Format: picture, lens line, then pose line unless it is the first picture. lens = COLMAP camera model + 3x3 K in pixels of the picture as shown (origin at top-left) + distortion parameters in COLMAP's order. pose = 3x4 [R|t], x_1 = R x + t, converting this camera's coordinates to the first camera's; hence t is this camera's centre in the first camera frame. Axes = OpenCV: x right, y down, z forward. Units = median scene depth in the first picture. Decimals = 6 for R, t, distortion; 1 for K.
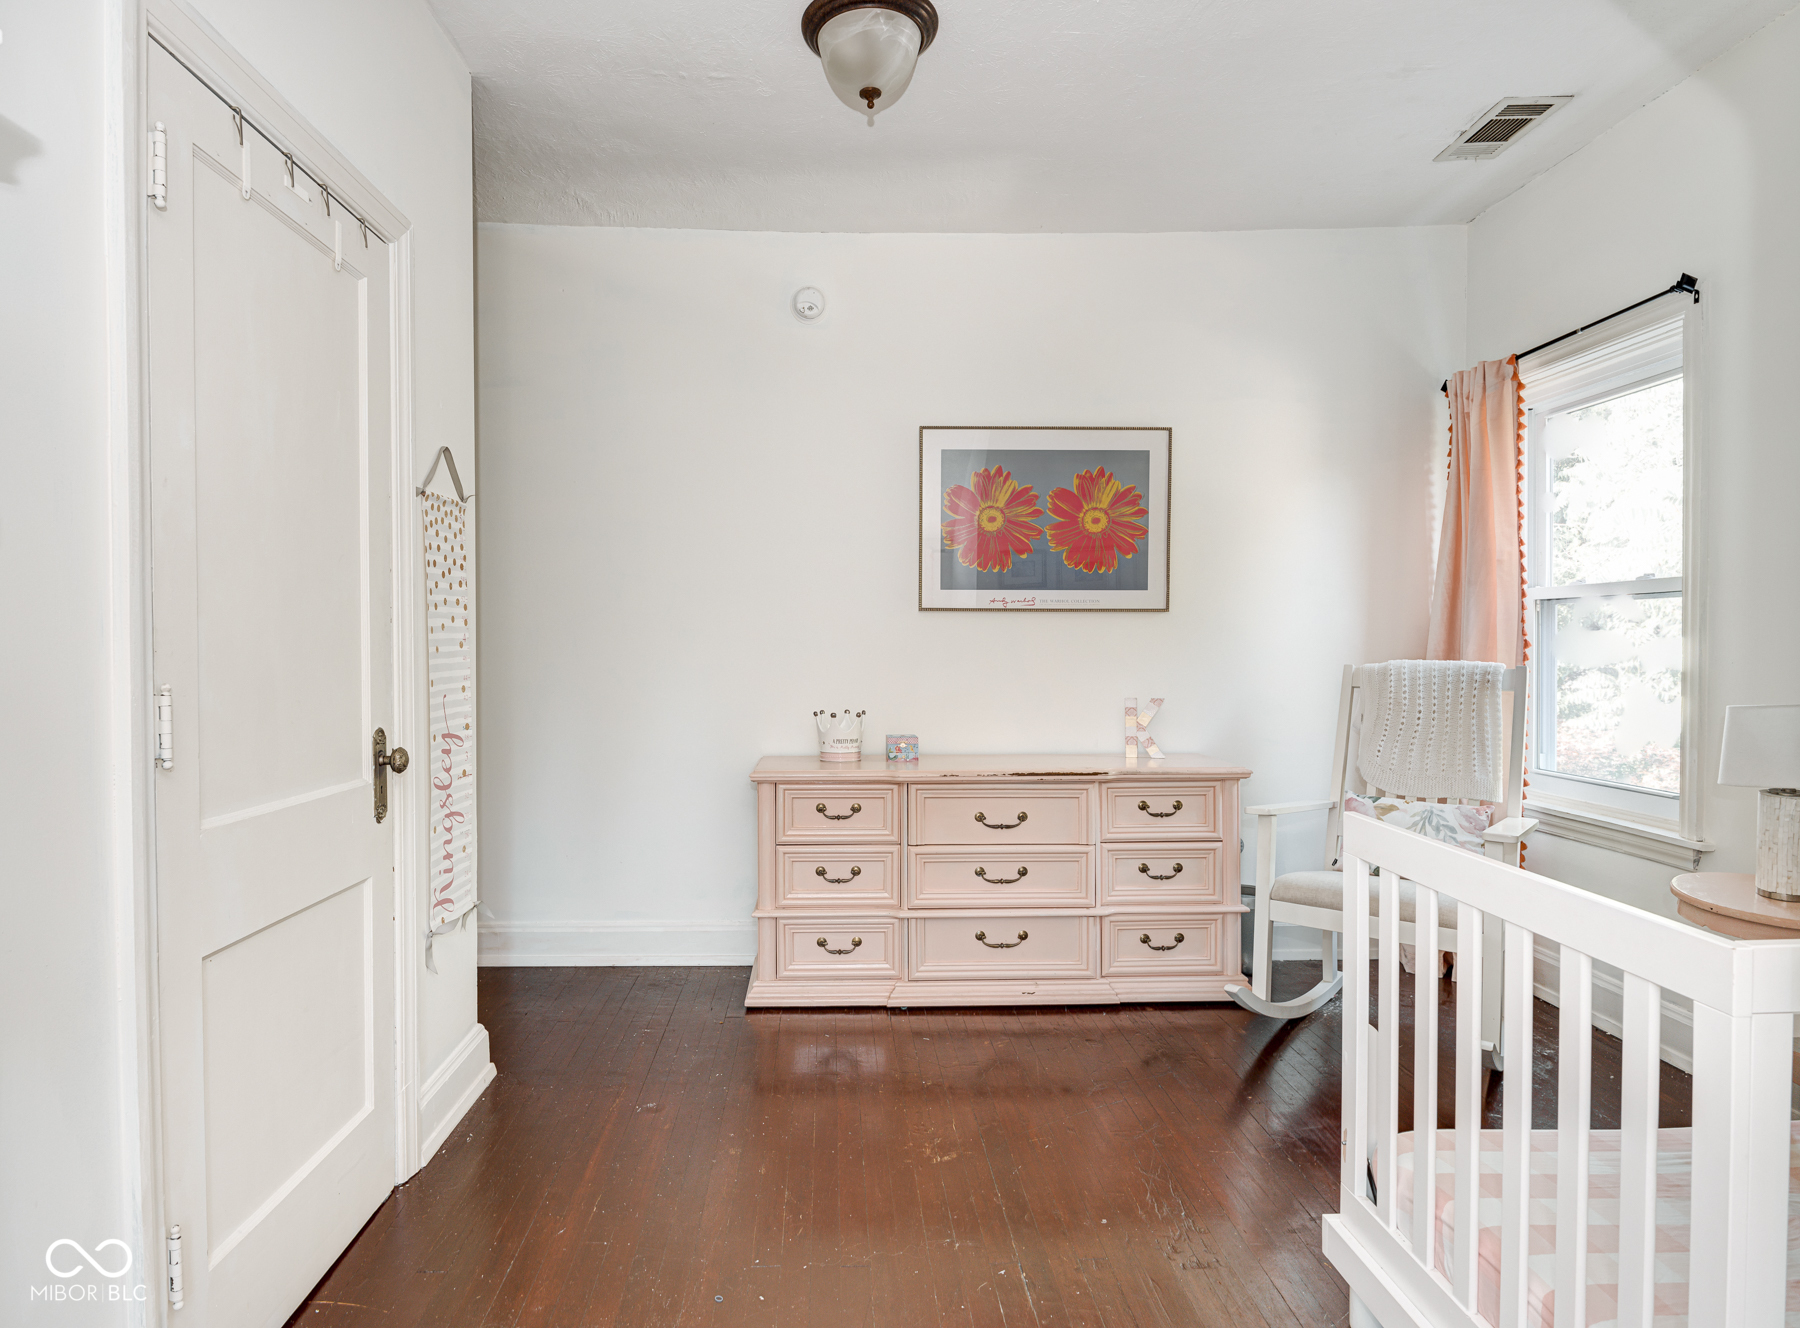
lens RADIAL K [[992.3, 0, 895.3], [0, 992.3, 658.6], [0, 0, 1]] dist [-0.003927, -0.000201]
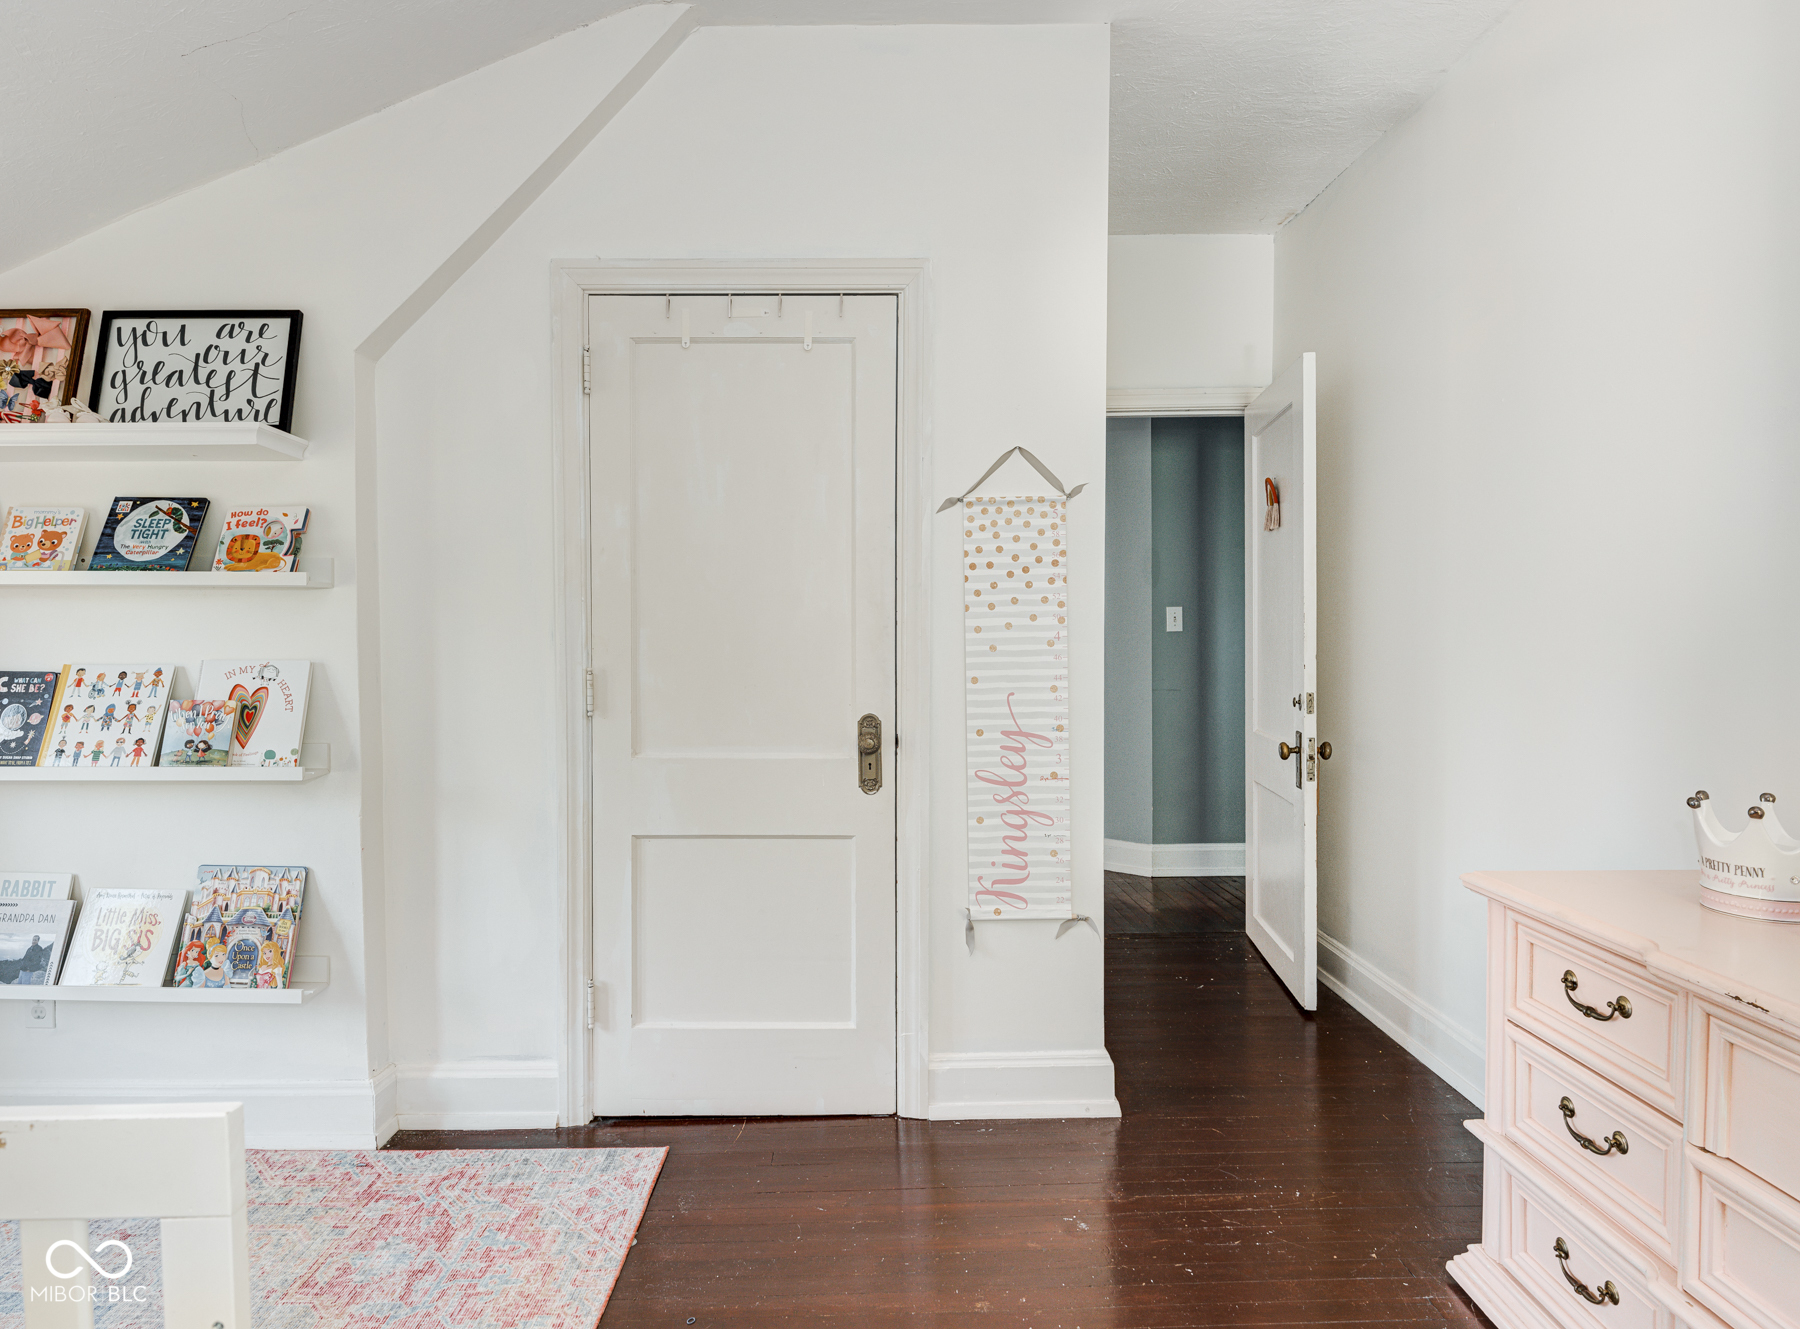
lens RADIAL K [[992.3, 0, 896.6], [0, 992.3, 666.8], [0, 0, 1]] dist [-0.003927, -0.000201]
pose [[-0.035714, 0.023276, -0.999091, 0.545955], [-0.016390, 0.999581, 0.023873, -0.011993], [0.999228, 0.017228, -0.035317, 0.885778]]
